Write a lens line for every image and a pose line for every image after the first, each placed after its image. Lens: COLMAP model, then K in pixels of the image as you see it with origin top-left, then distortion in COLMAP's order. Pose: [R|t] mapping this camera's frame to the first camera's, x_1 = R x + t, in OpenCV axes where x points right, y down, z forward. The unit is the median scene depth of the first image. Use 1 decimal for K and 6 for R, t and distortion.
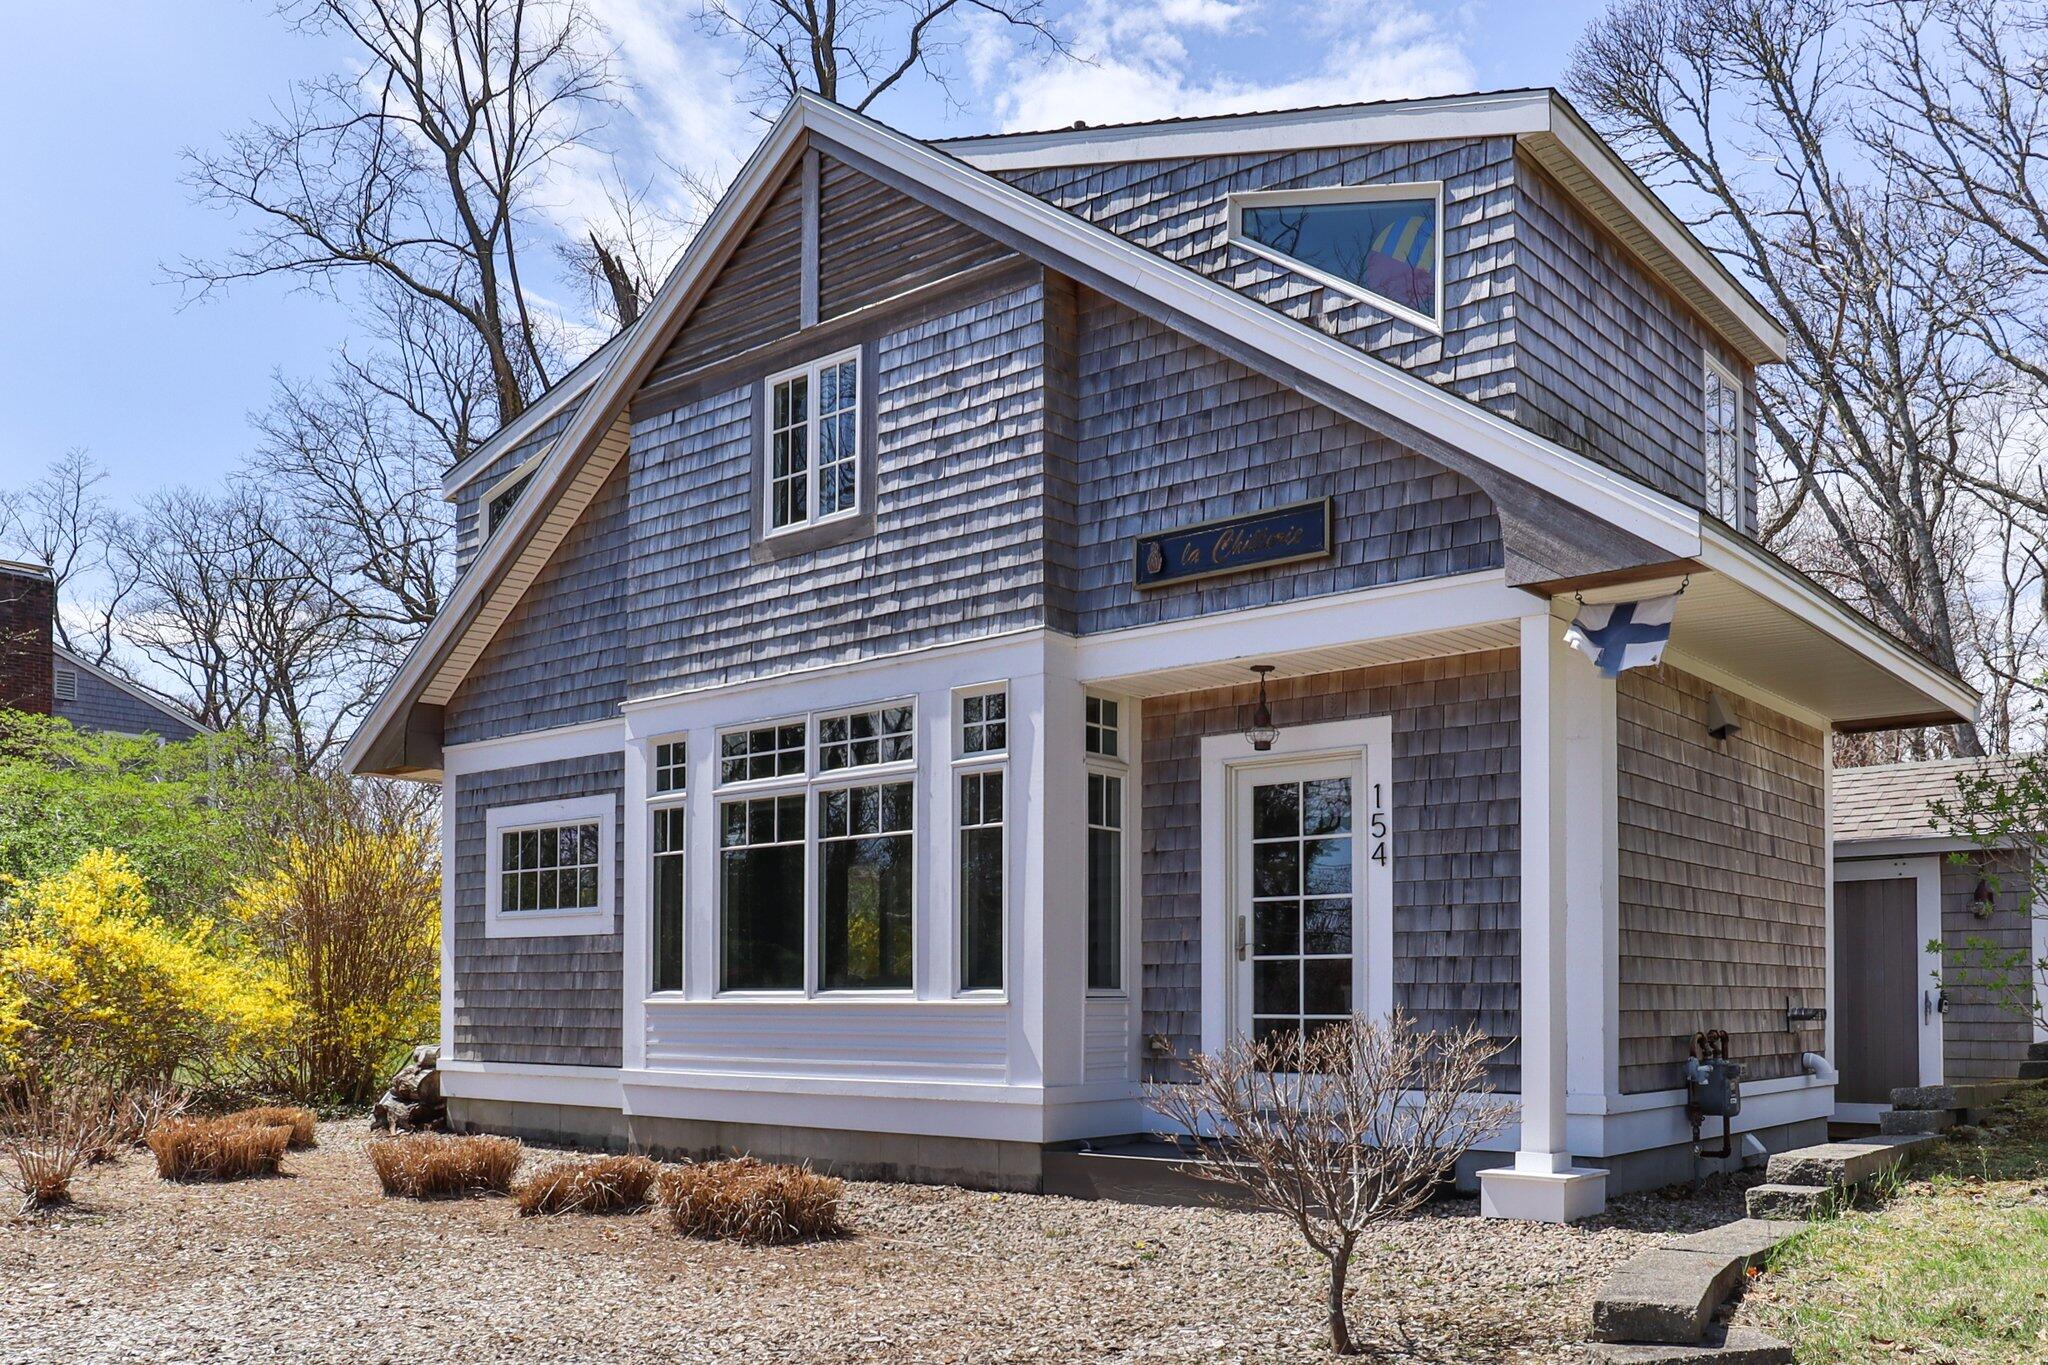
lens RADIAL K [[1707.6, 0, 1068.3], [0, 1707.6, 984.1], [0, 0, 1]] dist [-0.033624, 0.026079]
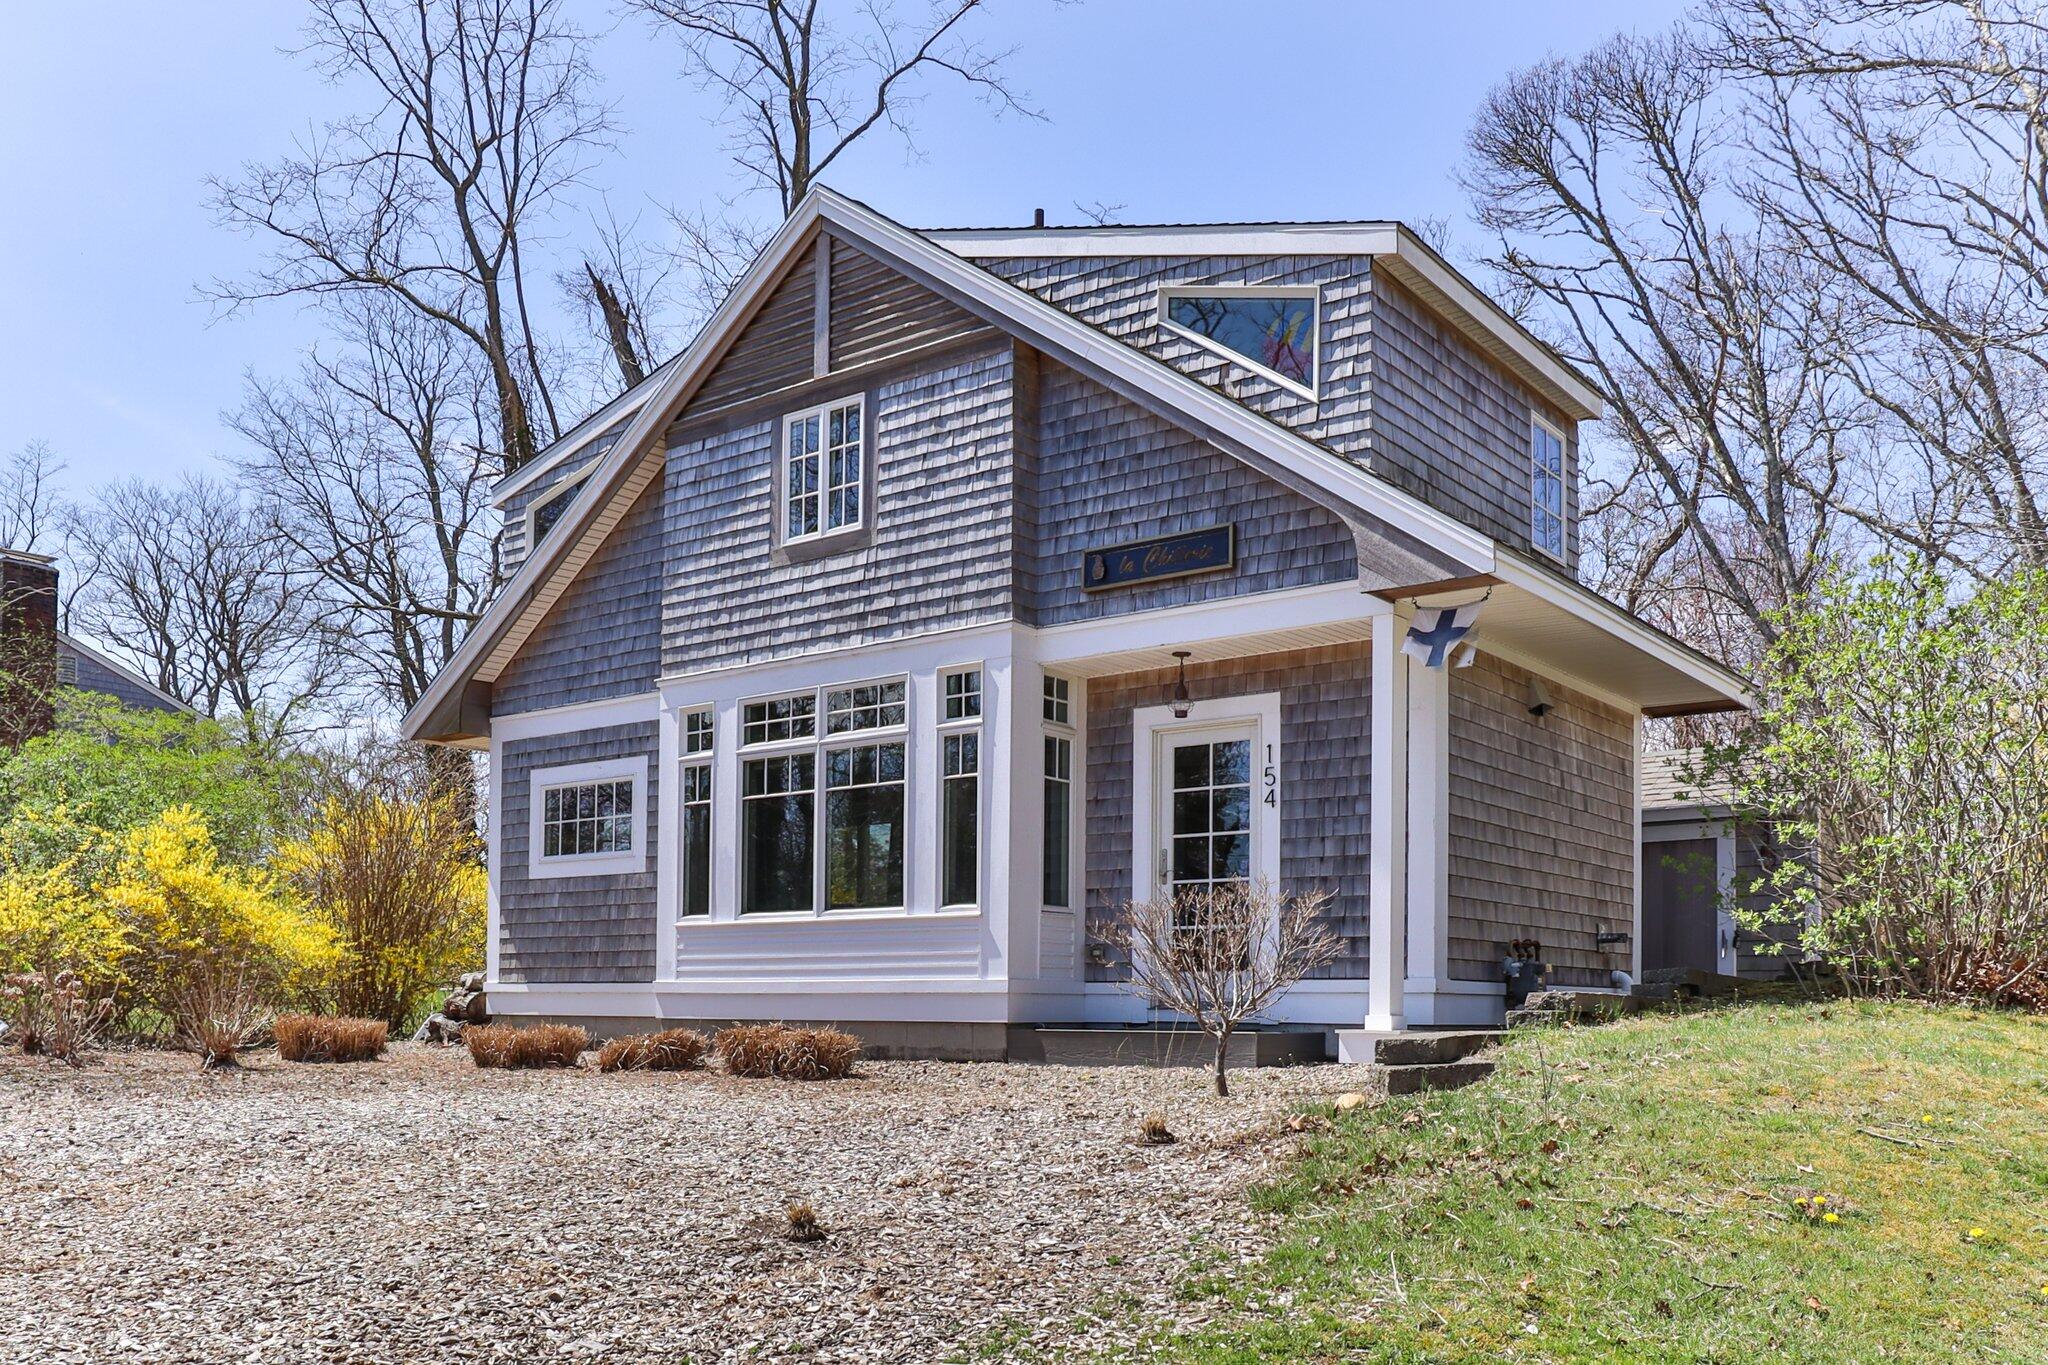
lens RADIAL K [[1707.6, 0, 1066.2], [0, 1707.6, 996.6], [0, 0, 1]] dist [-0.033624, 0.026079]
pose [[0.999220, 0.006988, 0.038872, -0.019021], [-0.007118, 0.999970, 0.003210, 0.061782], [-0.038848, -0.003484, 0.999239, -0.251403]]
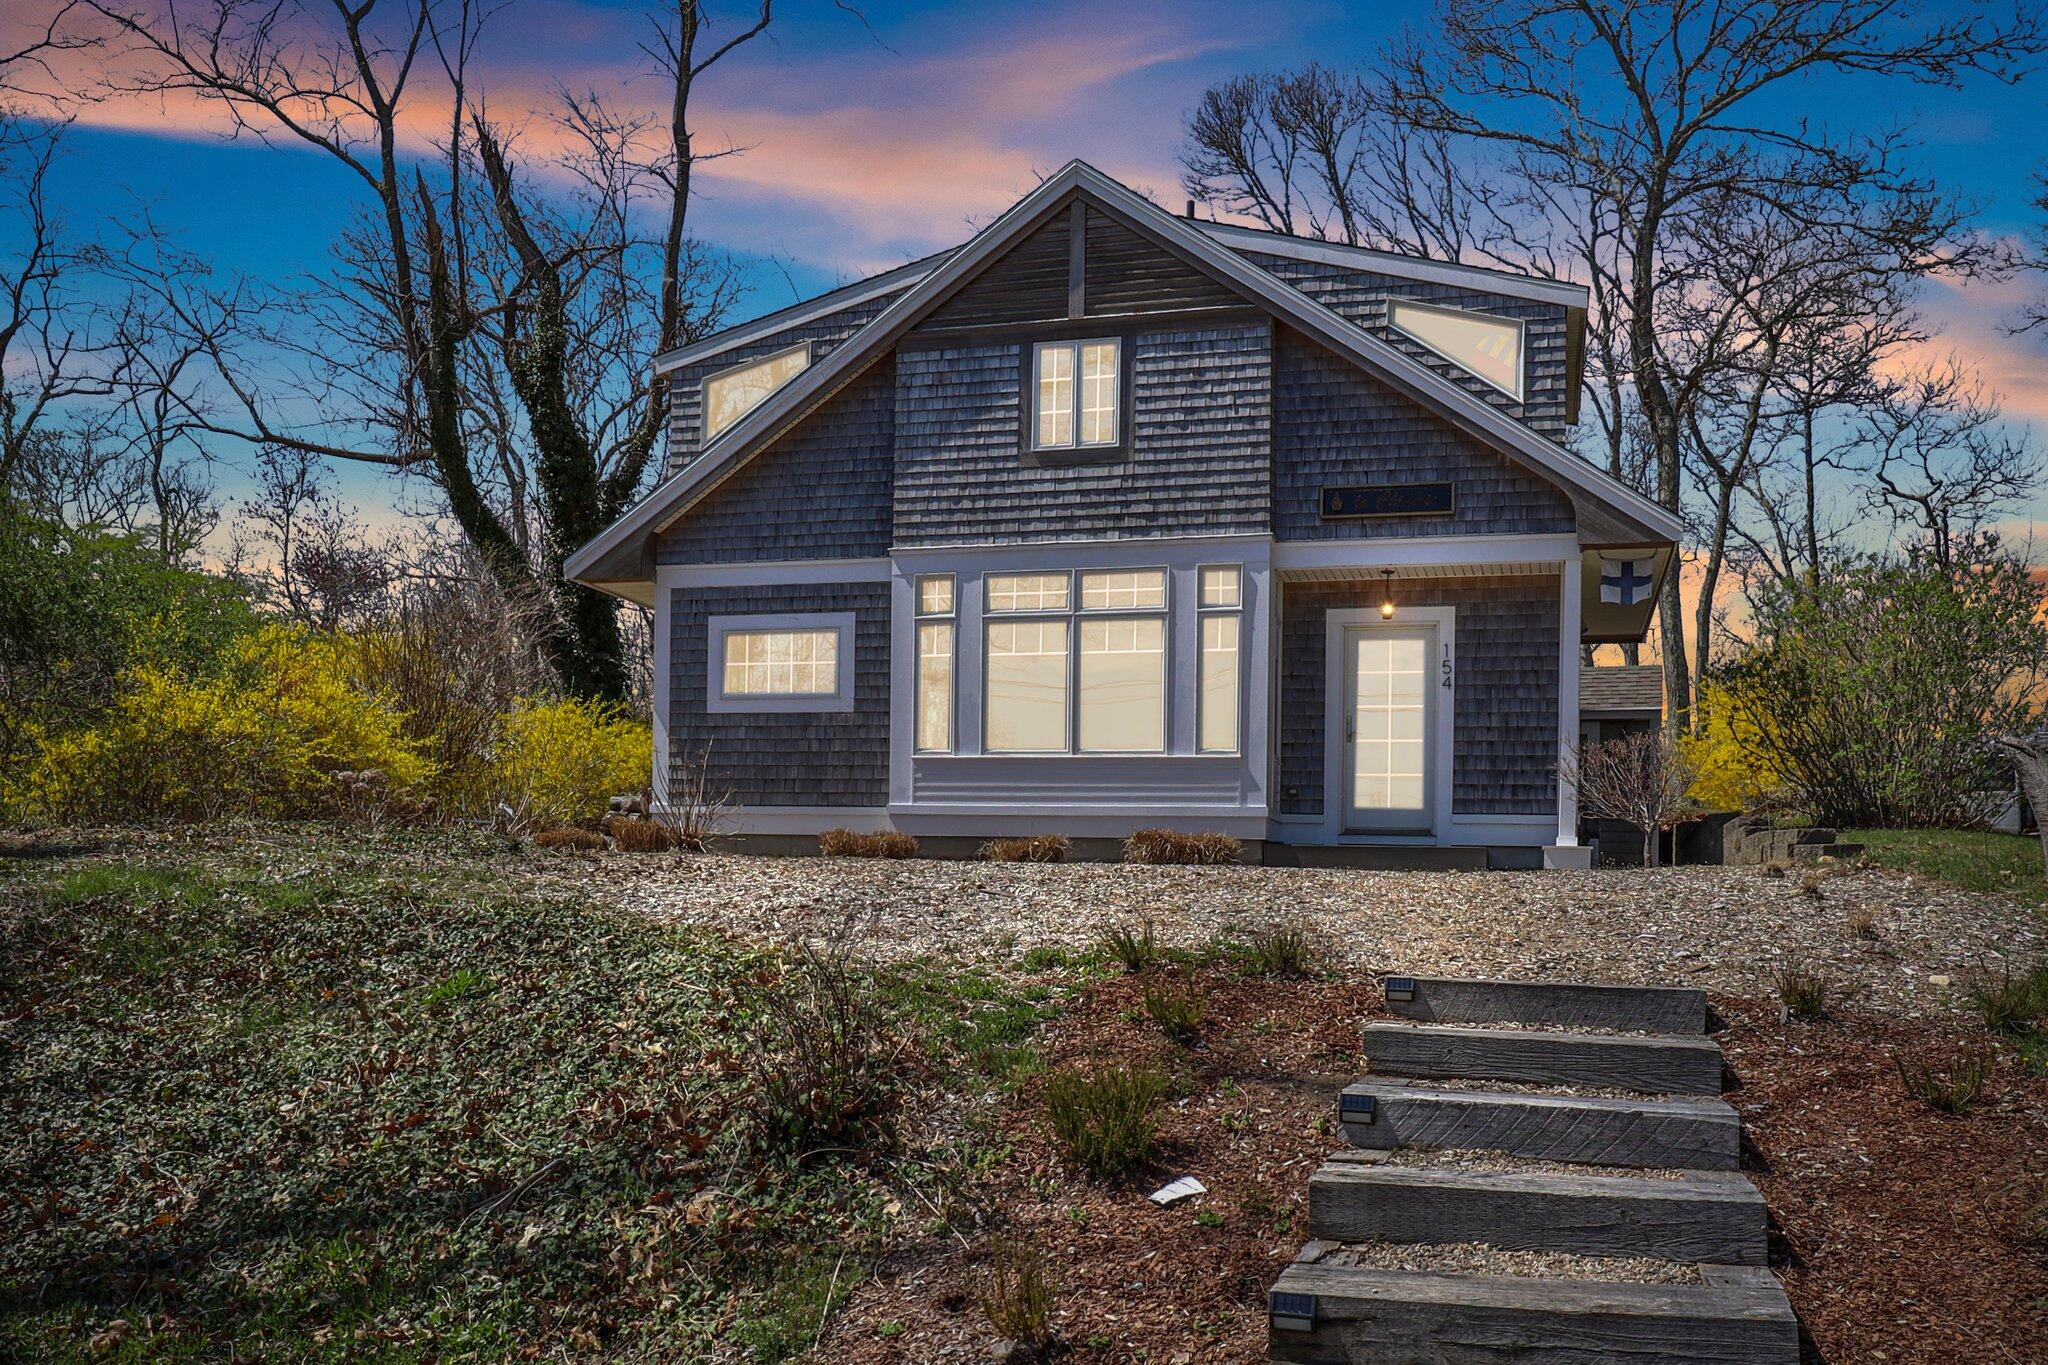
lens RADIAL K [[1707.6, 0, 1082.9], [0, 1707.6, 919.4], [0, 0, 1]] dist [-0.033624, 0.026079]
pose [[0.915009, 0.014473, 0.403173, -0.767796], [-0.022489, 0.999632, 0.015154, 0.134096], [-0.402806, -0.022933, 0.914998, -0.423058]]
